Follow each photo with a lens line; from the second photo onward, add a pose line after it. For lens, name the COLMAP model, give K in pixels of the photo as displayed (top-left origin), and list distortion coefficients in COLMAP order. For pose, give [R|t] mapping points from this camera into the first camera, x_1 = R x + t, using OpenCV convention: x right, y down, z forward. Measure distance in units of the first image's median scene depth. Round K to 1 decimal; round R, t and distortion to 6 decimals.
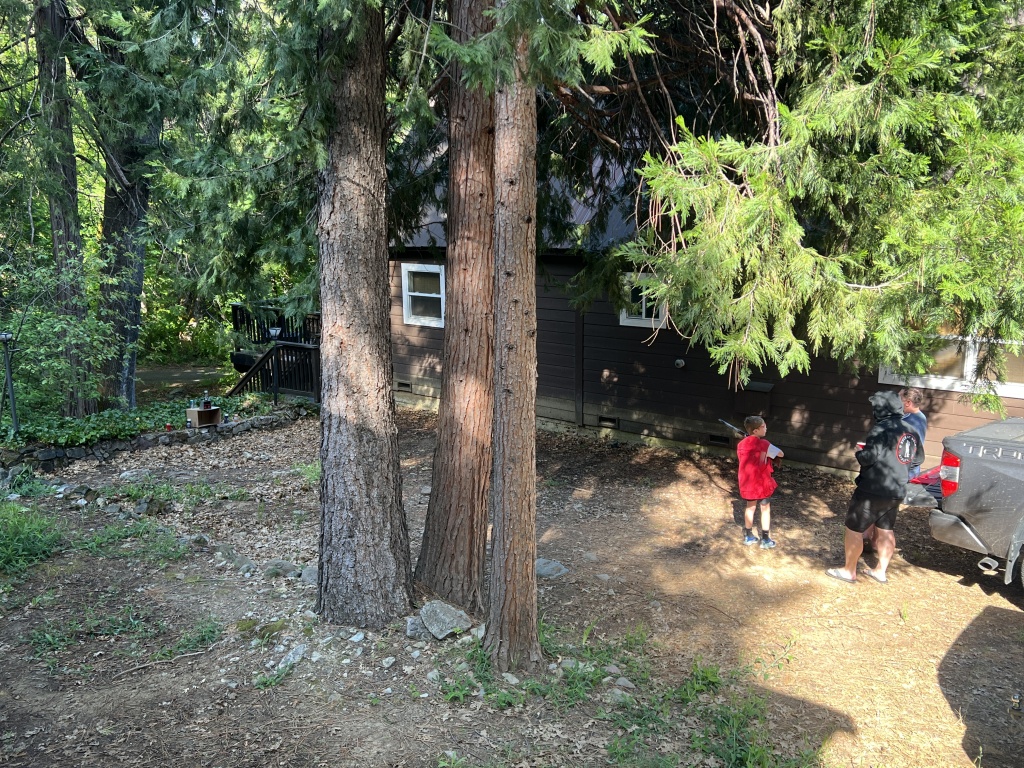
lens RADIAL K [[920.7, 0, 514.1], [0, 920.7, 382.0], [0, 0, 1]] dist [0.009935, -0.003626]
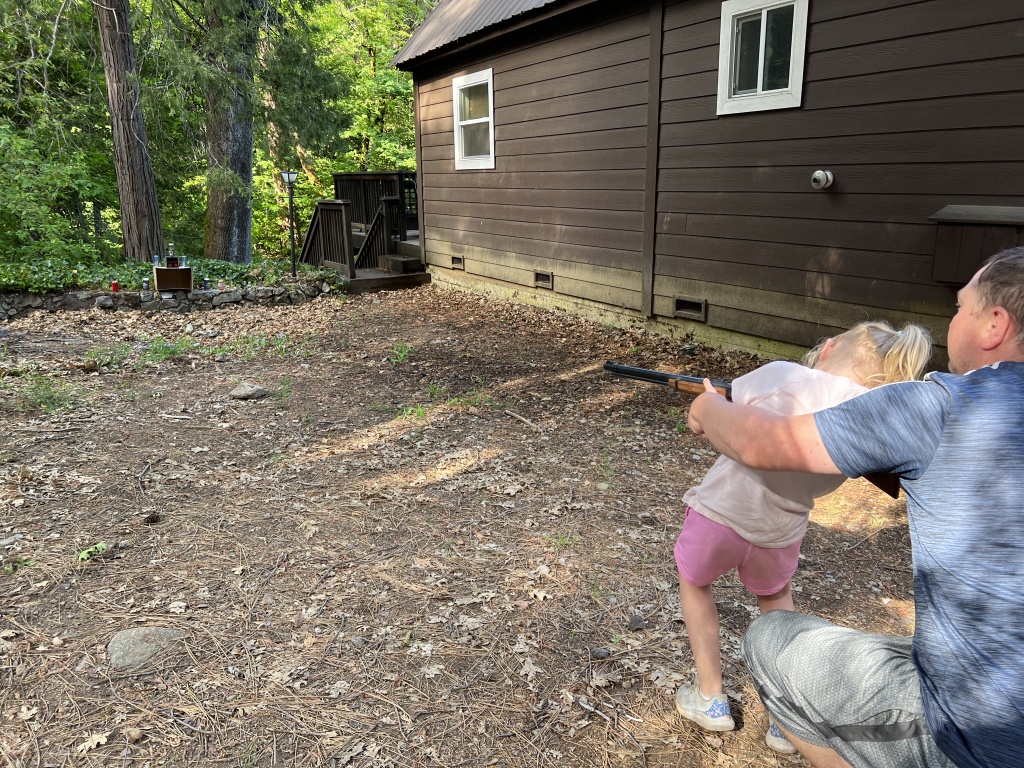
lens RADIAL K [[771.1, 0, 507.3], [0, 771.1, 386.0], [0, 0, 1]] dist [0.032013, -0.052965]
pose [[0.934577, 0.093287, -0.343312, 0.156502], [-0.067040, 0.993900, 0.087570, 0.053533], [0.349387, -0.058825, 0.935130, 0.510228]]
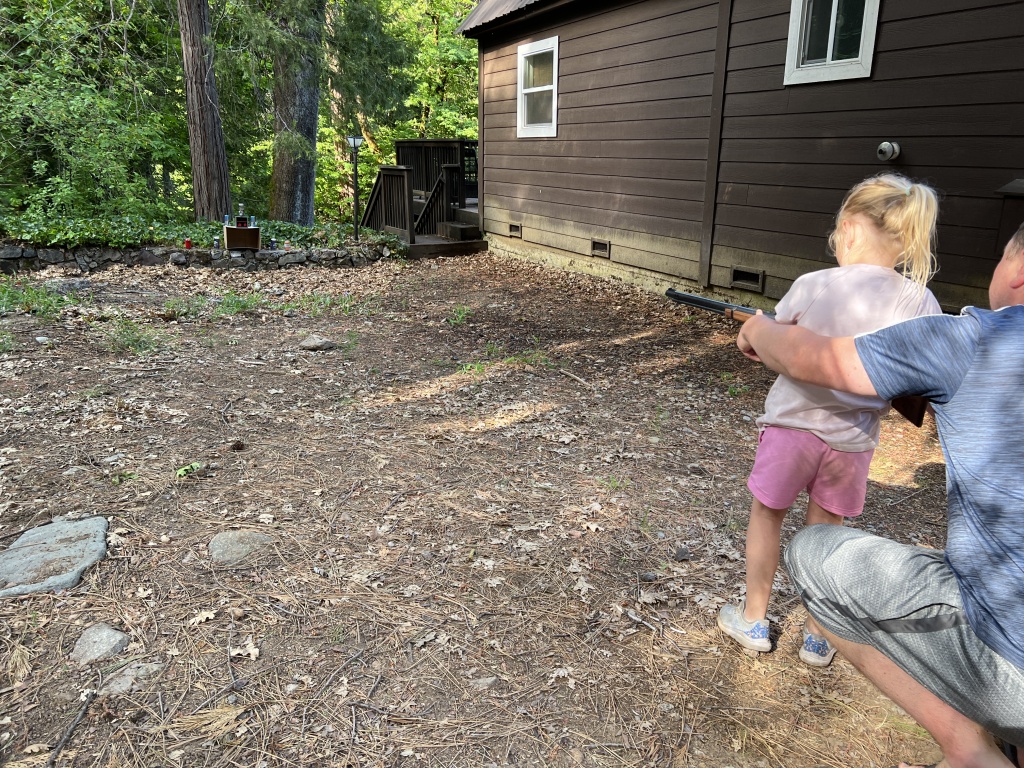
lens RADIAL K [[771.1, 0, 504.9], [0, 771.1, 386.2], [0, 0, 1]] dist [0.032013, -0.052965]
pose [[0.905602, 0.142006, -0.399648, 0.158690], [-0.099190, 0.987063, 0.125966, 0.059545], [0.412366, -0.074435, 0.907972, 0.496896]]
